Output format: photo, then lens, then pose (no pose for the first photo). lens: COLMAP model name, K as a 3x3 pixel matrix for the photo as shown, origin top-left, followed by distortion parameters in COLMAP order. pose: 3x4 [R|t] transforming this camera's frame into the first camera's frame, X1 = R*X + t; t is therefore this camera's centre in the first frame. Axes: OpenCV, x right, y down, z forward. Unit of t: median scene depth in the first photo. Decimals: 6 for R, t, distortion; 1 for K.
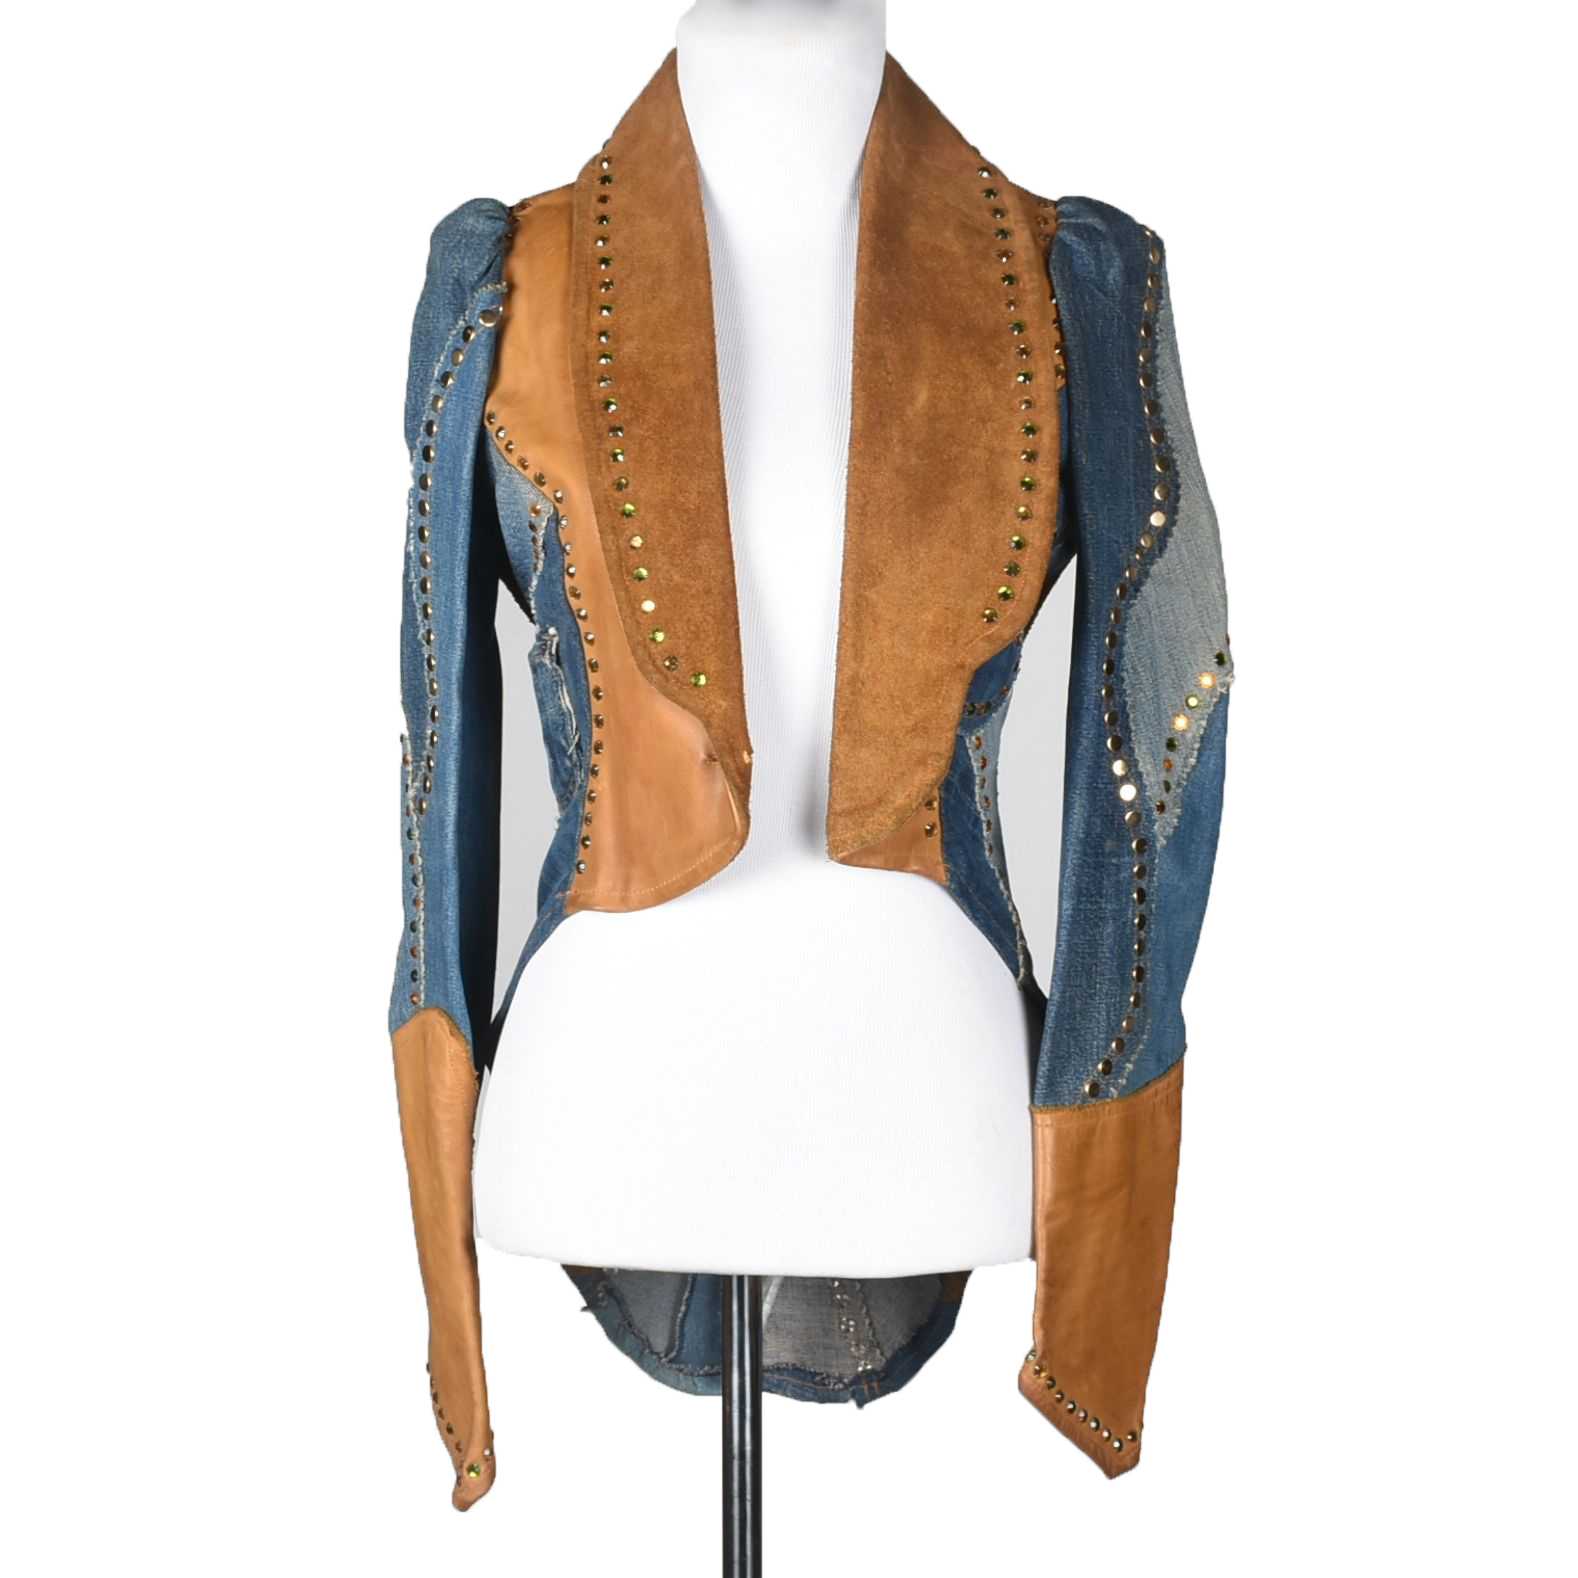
lens RADIAL K [[5815.6, 0, 793.3], [0, 5815.6, 789.6], [0, 0, 1]] dist [-0.009862, 0.000000]
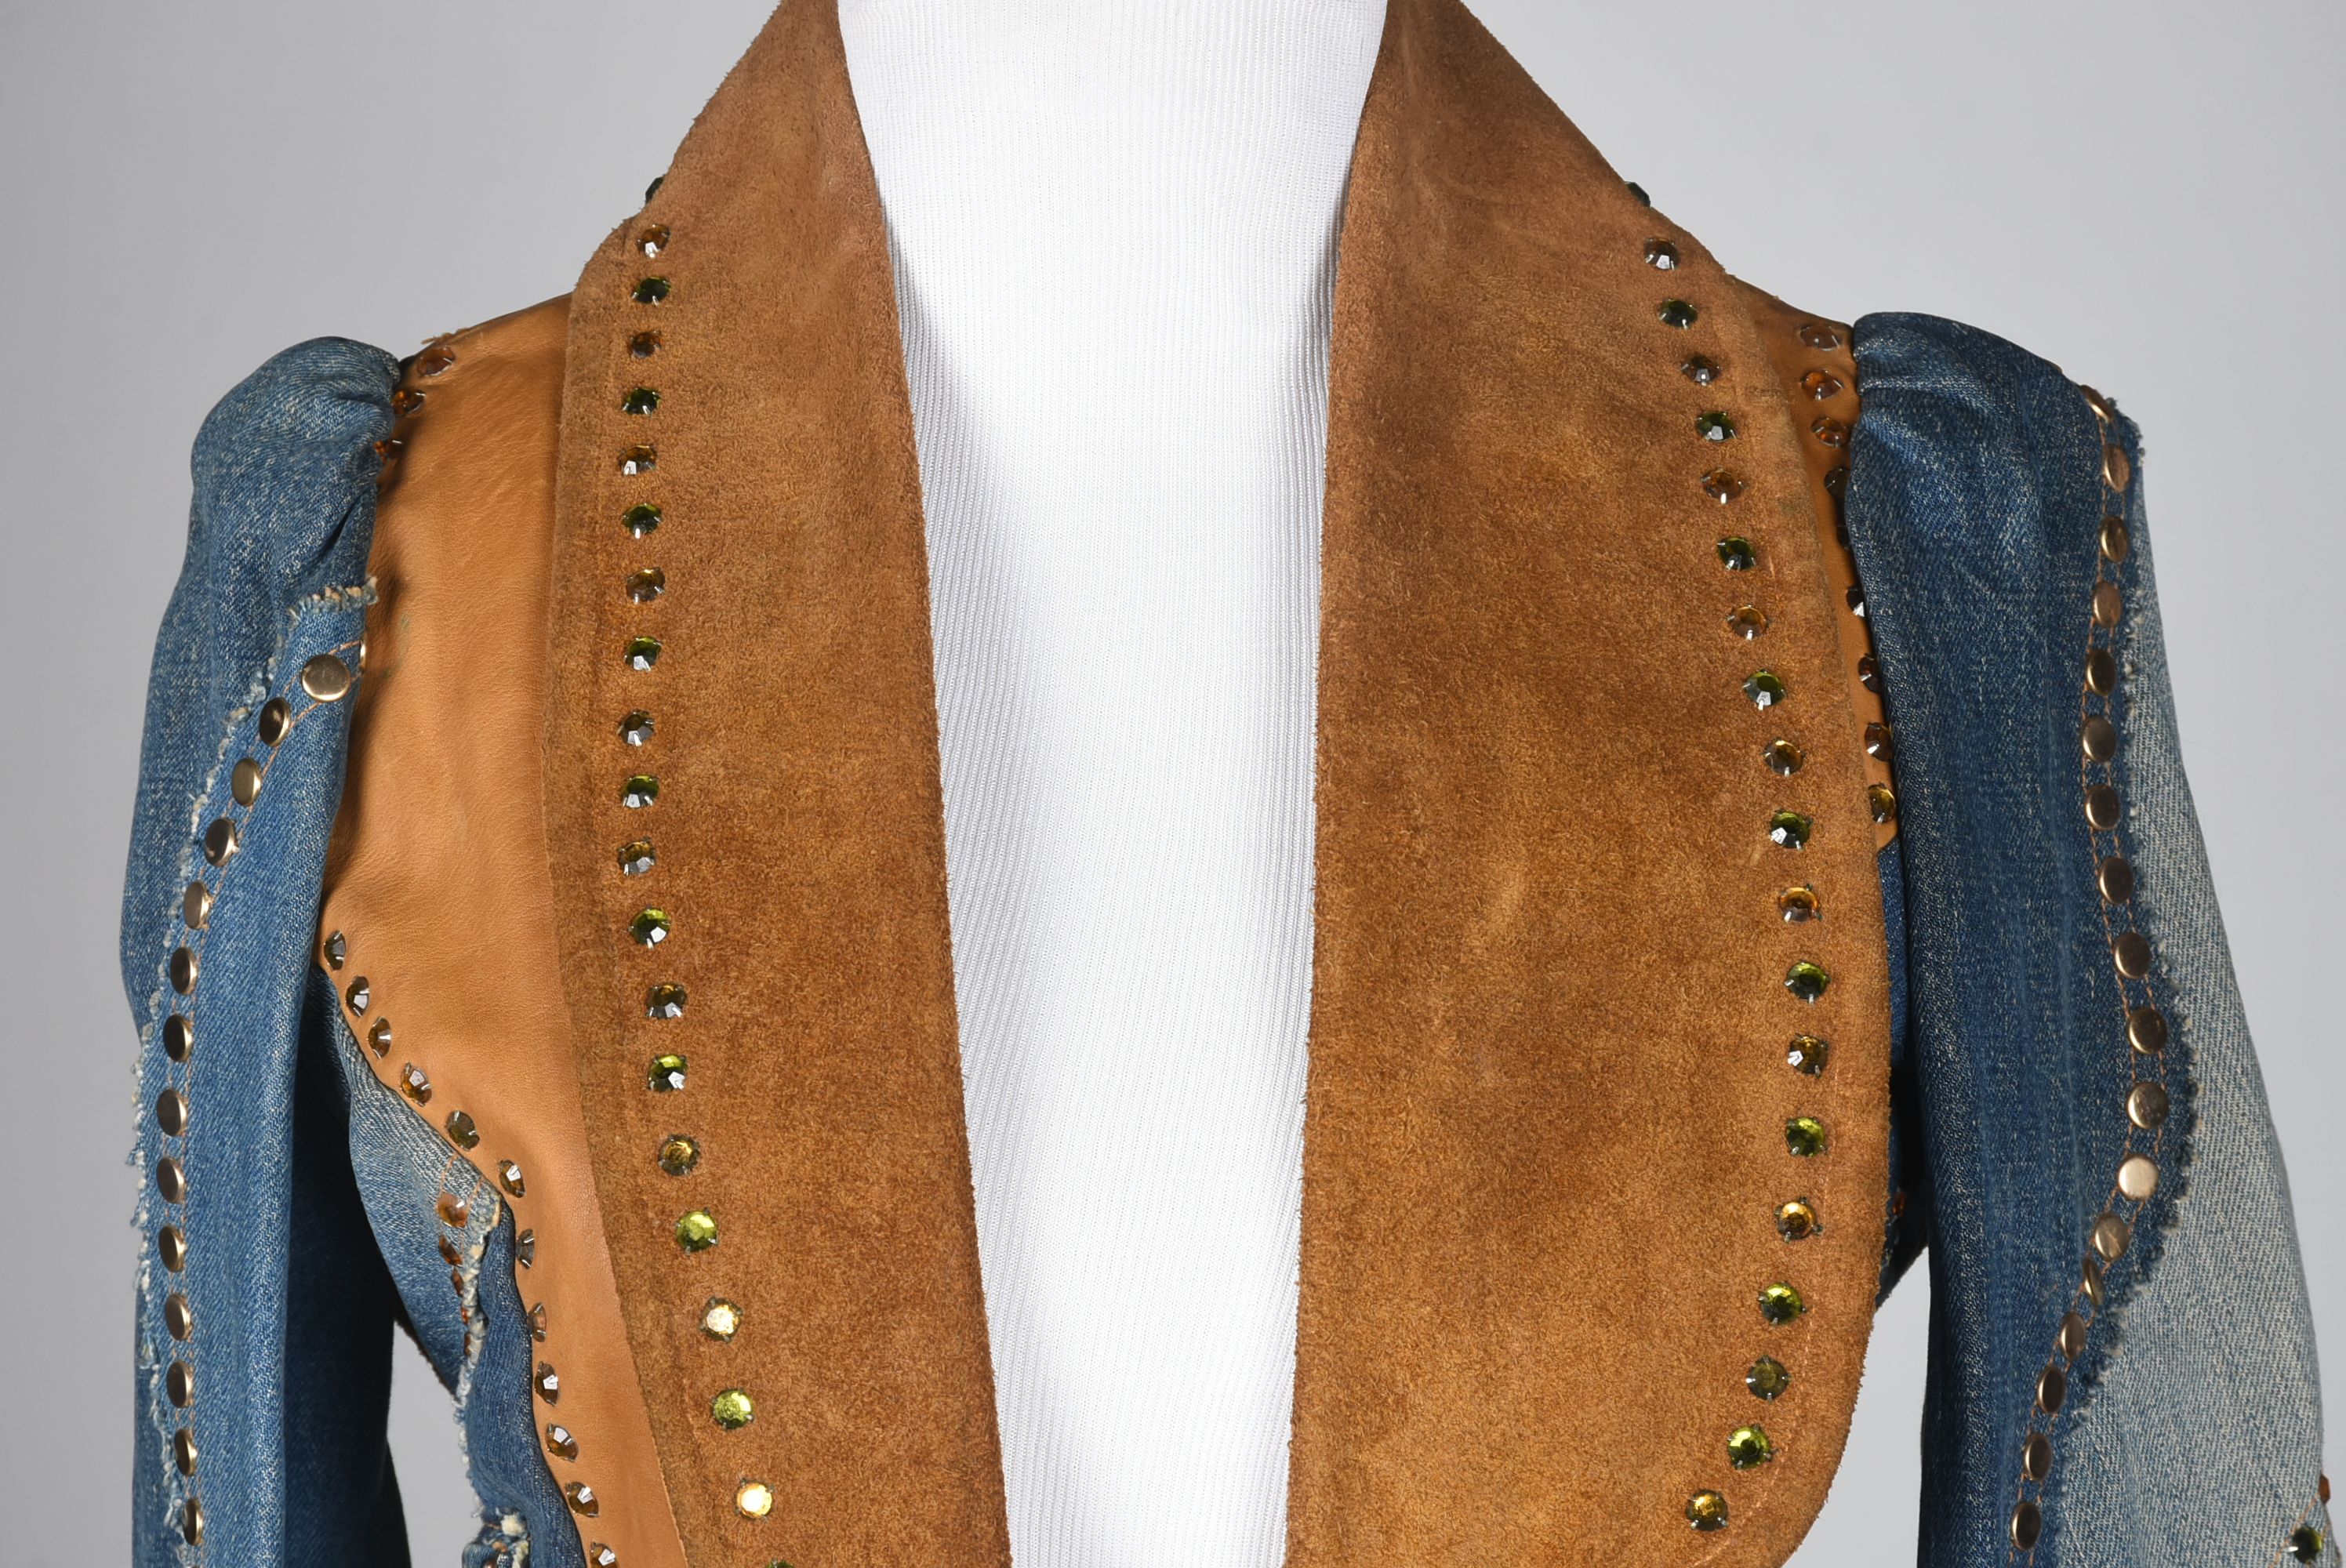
lens RADIAL K [[7675.6, 0, 1166.8], [0, 7675.6, 783.4], [0, 0, 1]] dist [-0.125801, 0.000000]
pose [[0.999874, -0.012264, -0.010037, 0.005600], [0.012262, 0.999925, -0.000226, -0.073526], [0.010039, 0.000102, 0.999950, 0.513545]]
